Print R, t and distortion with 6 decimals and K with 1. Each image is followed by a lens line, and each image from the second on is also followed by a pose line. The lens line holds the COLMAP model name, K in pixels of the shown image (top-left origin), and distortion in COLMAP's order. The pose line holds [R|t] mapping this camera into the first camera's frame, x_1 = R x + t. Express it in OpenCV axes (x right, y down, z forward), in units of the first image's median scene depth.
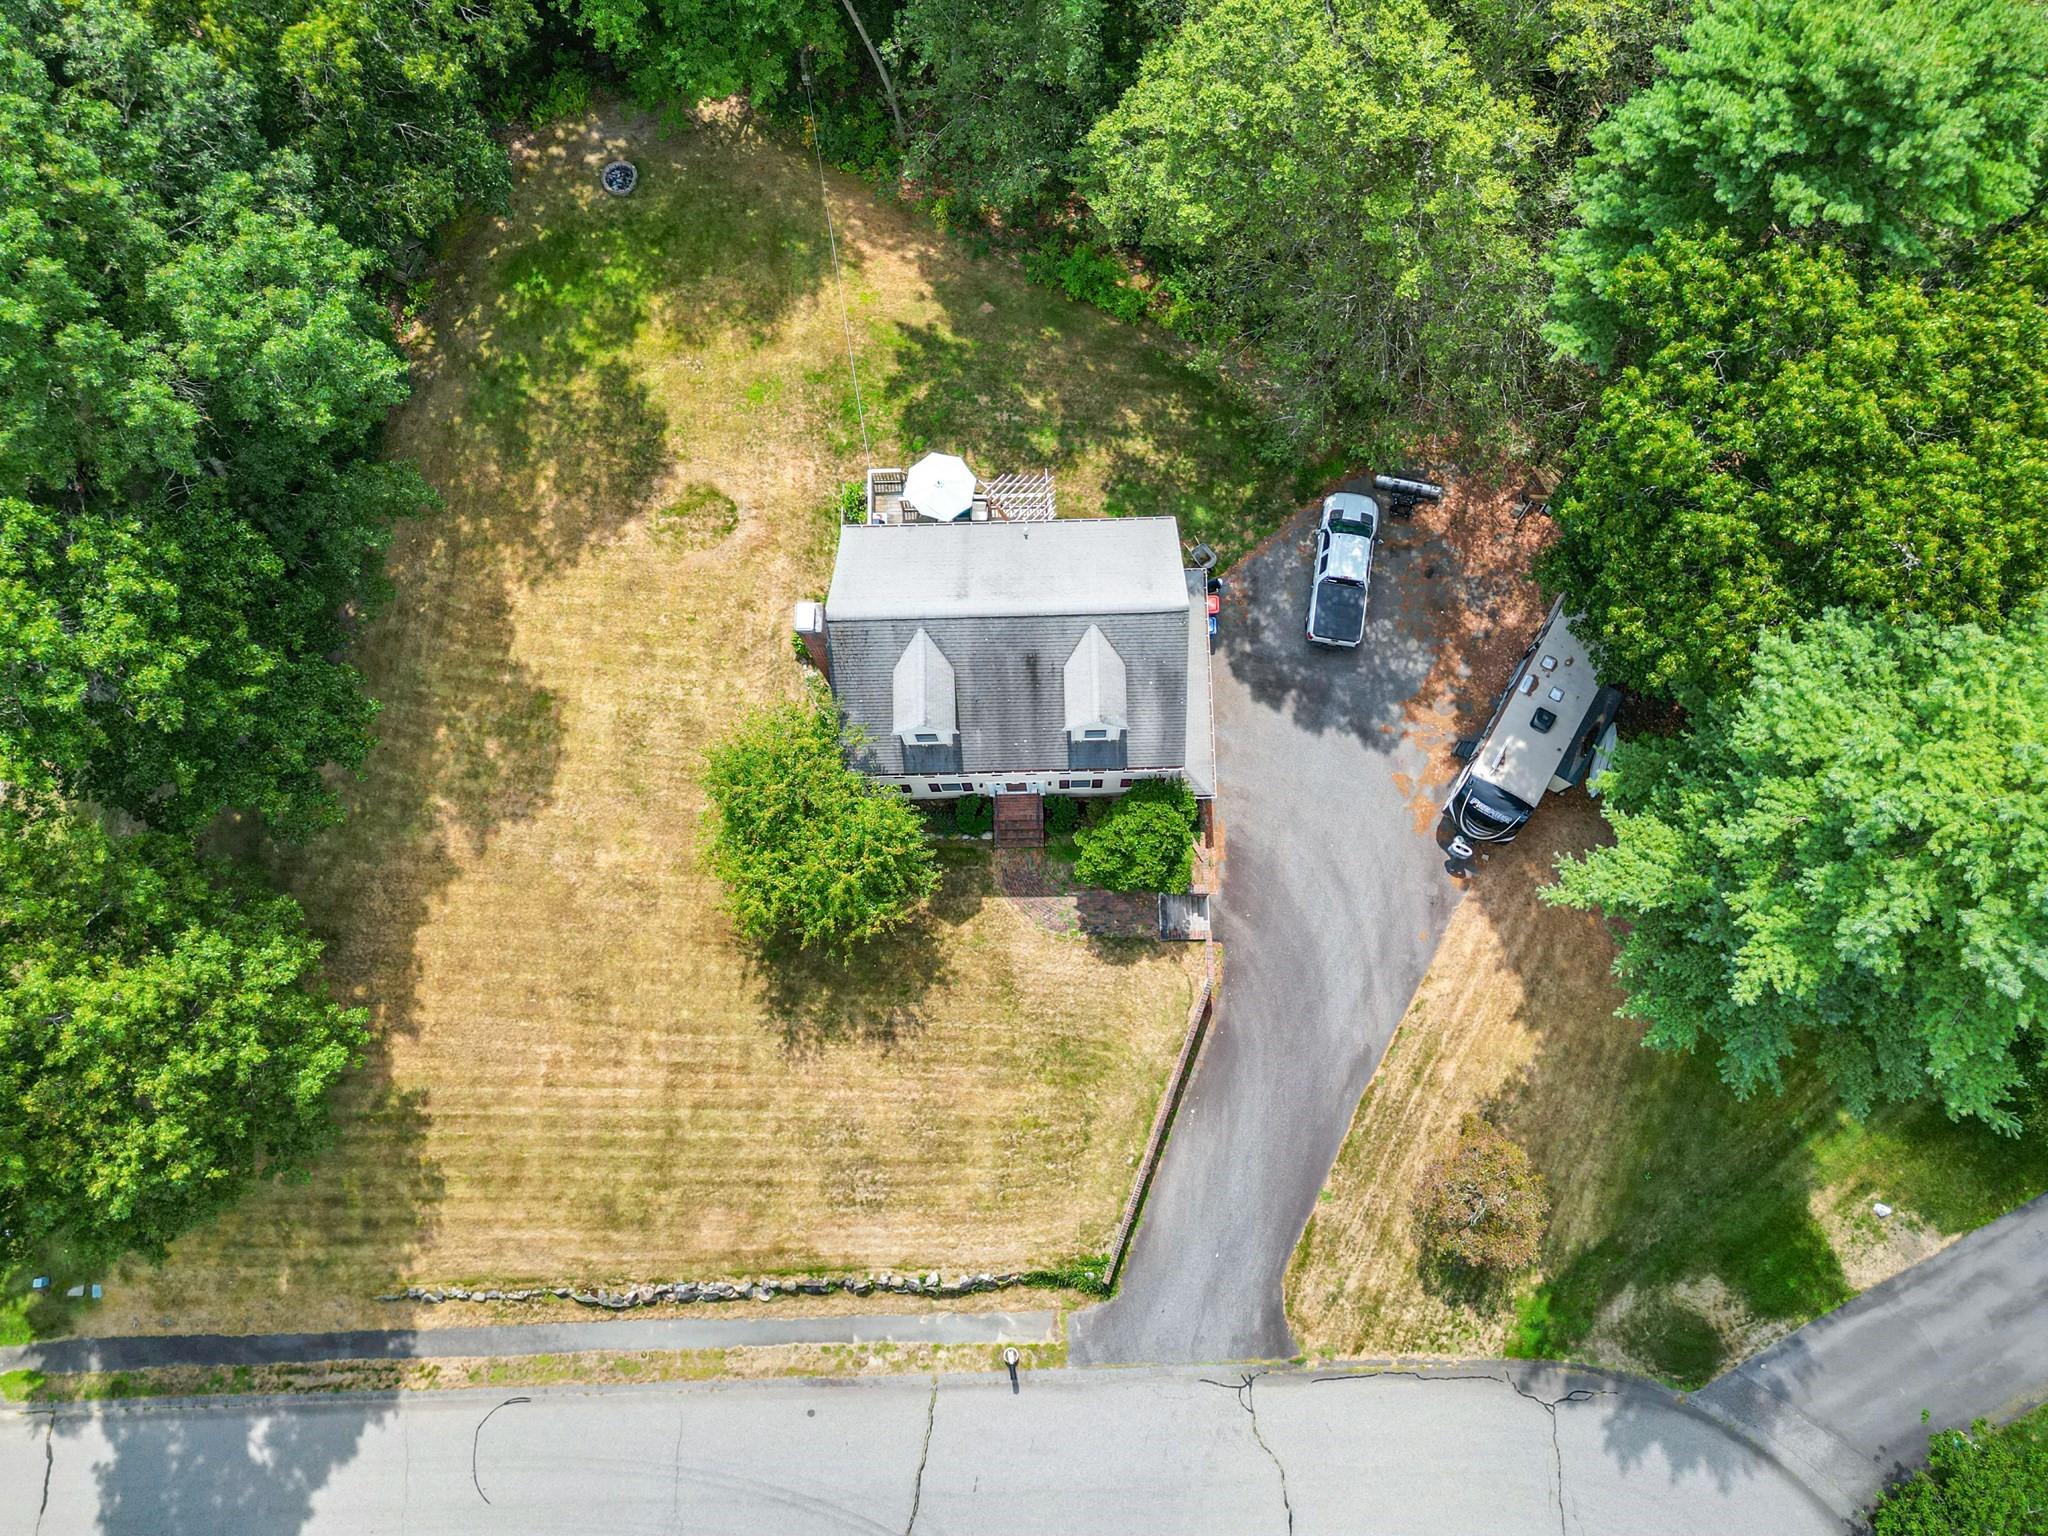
lens RADIAL K [[1434.0, 0, 1024.0], [0, 1434.0, 768.0], [0, 0, 1]] dist [0.084392, -0.085652]
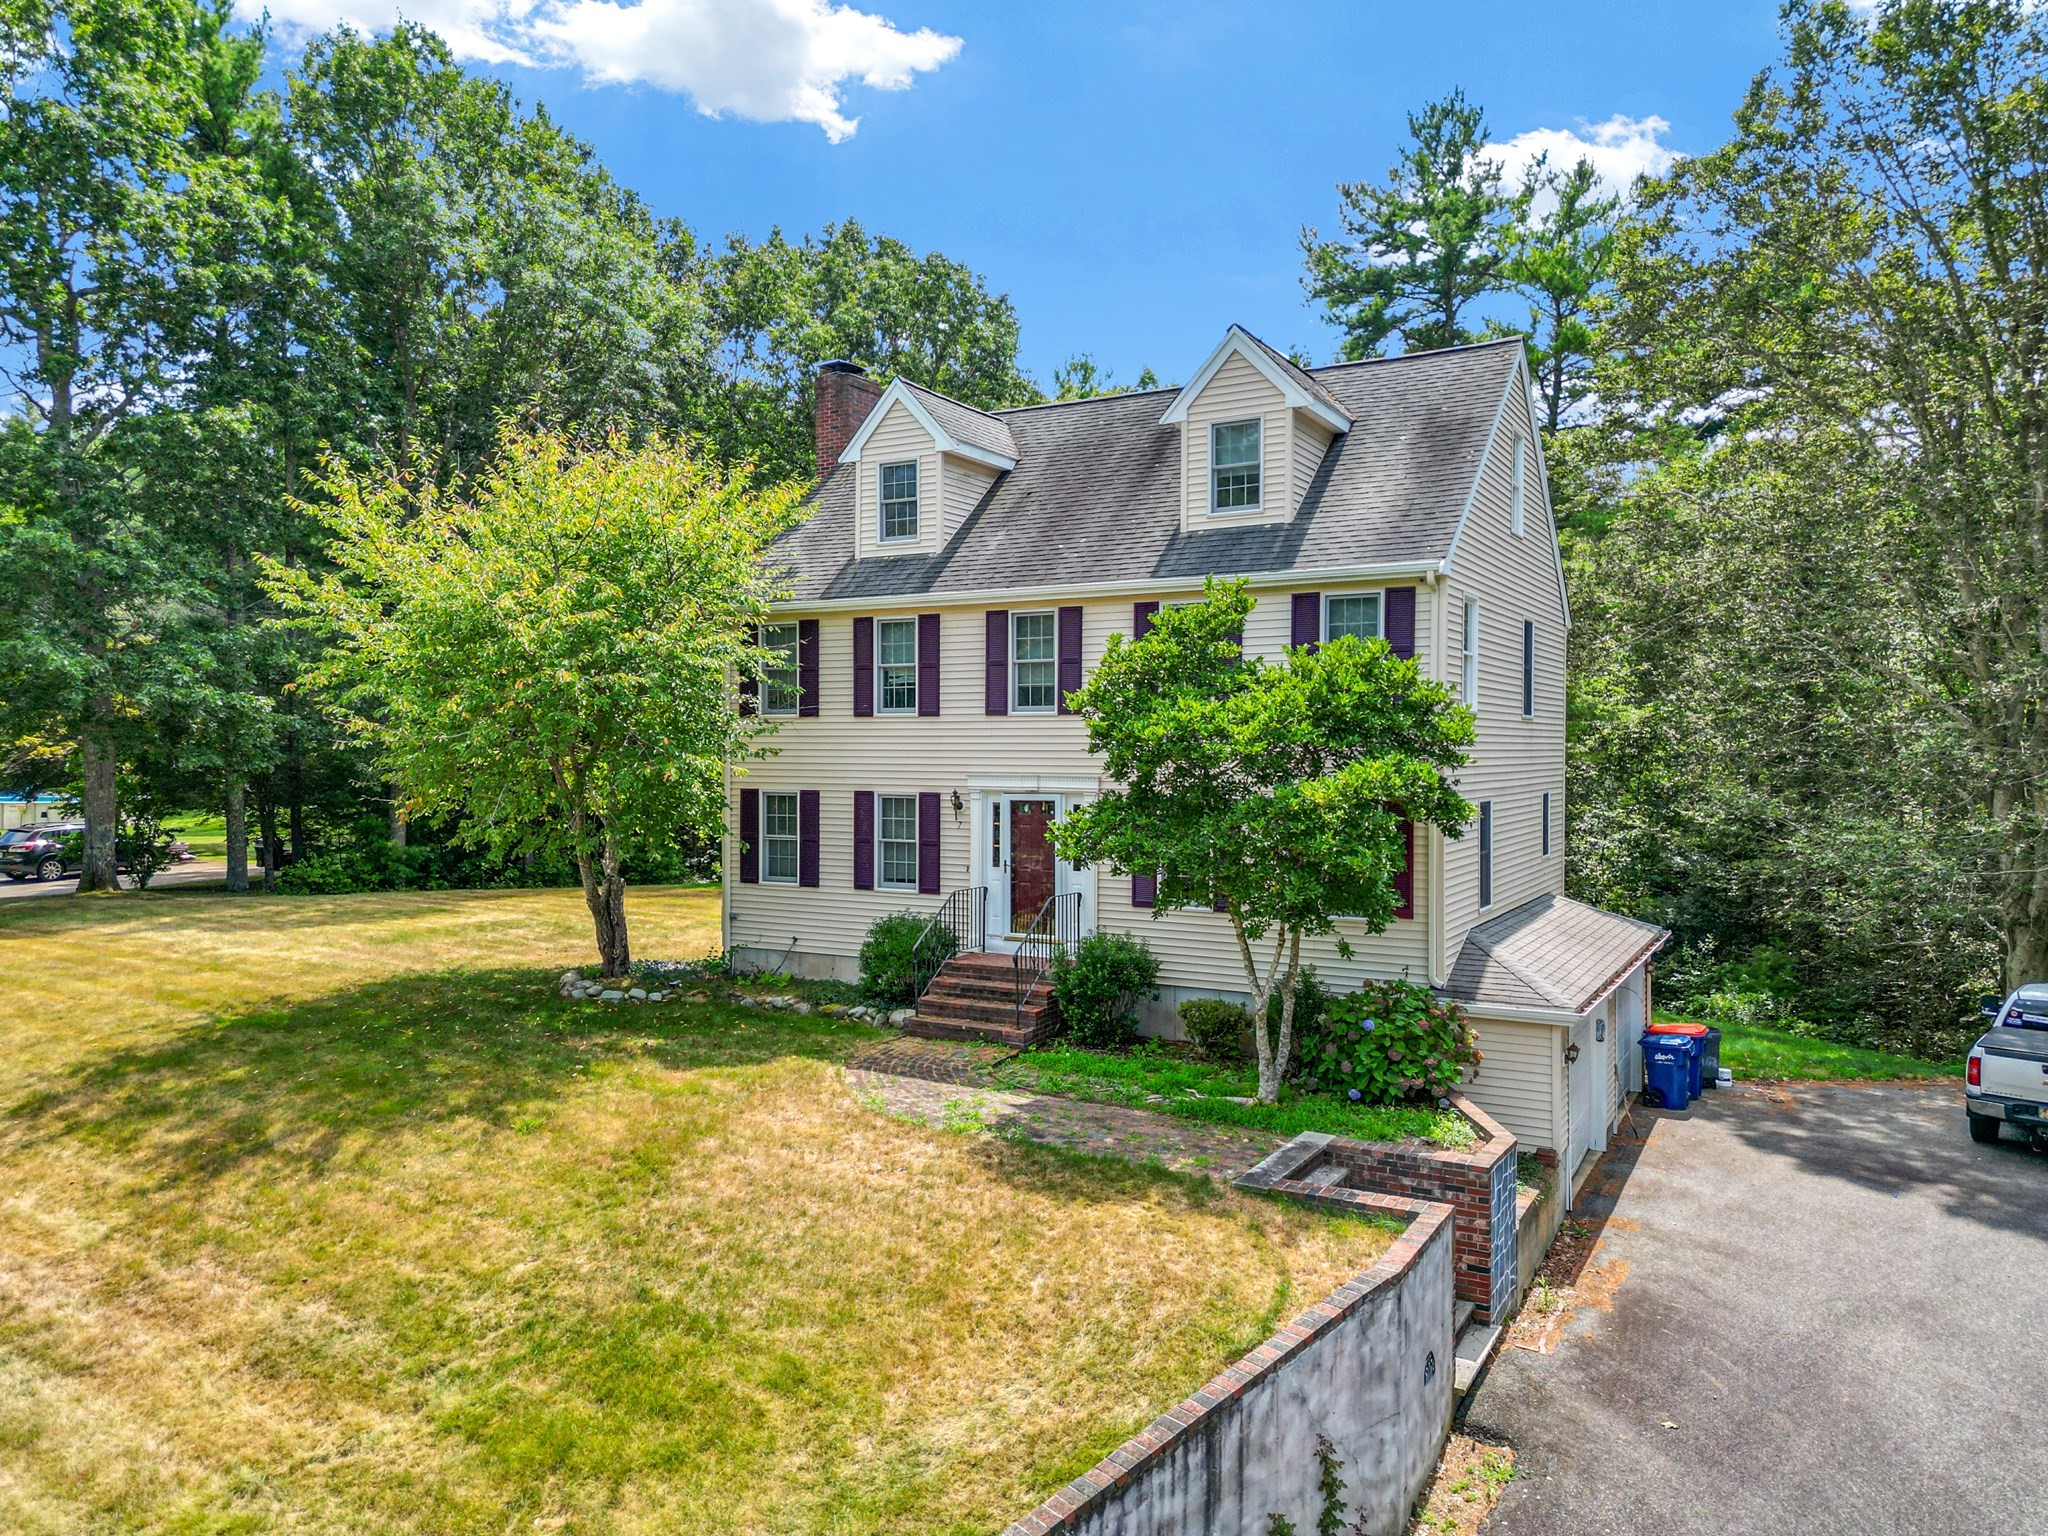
lens RADIAL K [[1434.0, 0, 1024.0], [0, 1434.0, 768.0], [0, 0, 1]] dist [0.084392, -0.085652]
pose [[0.858262, 0.039846, -0.511662, 0.185644], [-0.507709, 0.211515, -0.835160, 0.326698], [0.074946, 0.976562, 0.201766, 0.862358]]
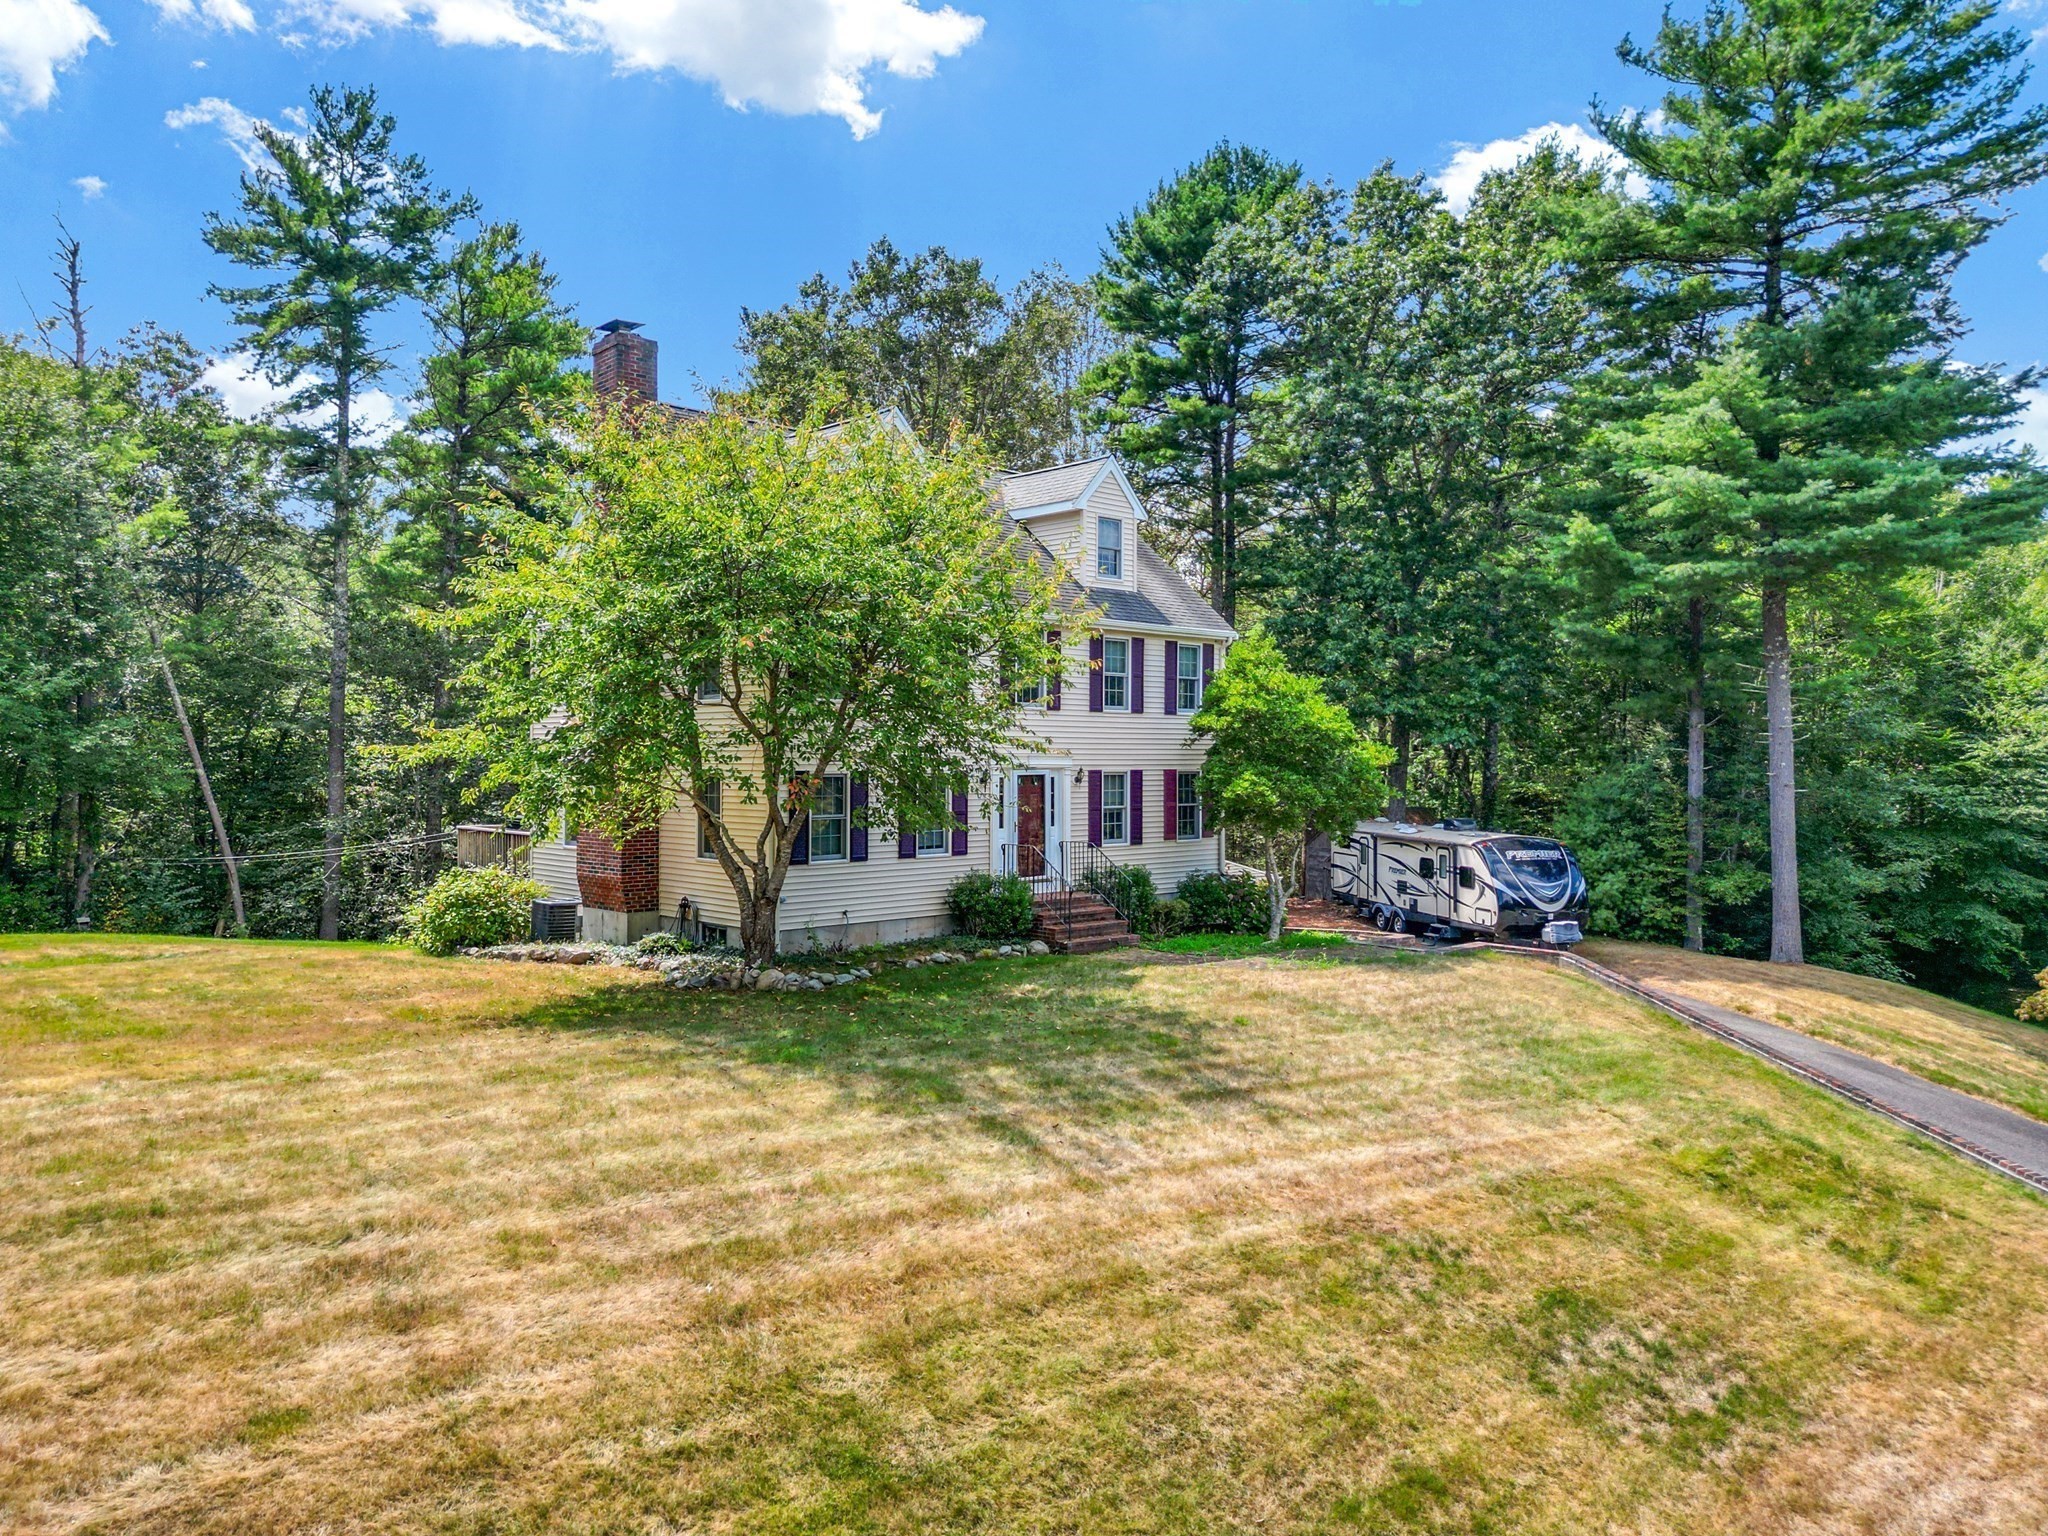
lens RADIAL K [[1434.0, 0, 1024.0], [0, 1434.0, 768.0], [0, 0, 1]] dist [0.084392, -0.085652]
pose [[0.741621, 0.027975, 0.670235, -0.341218], [0.651833, 0.205969, -0.729856, 0.370895], [-0.158466, 0.978159, 0.134516, 0.878725]]
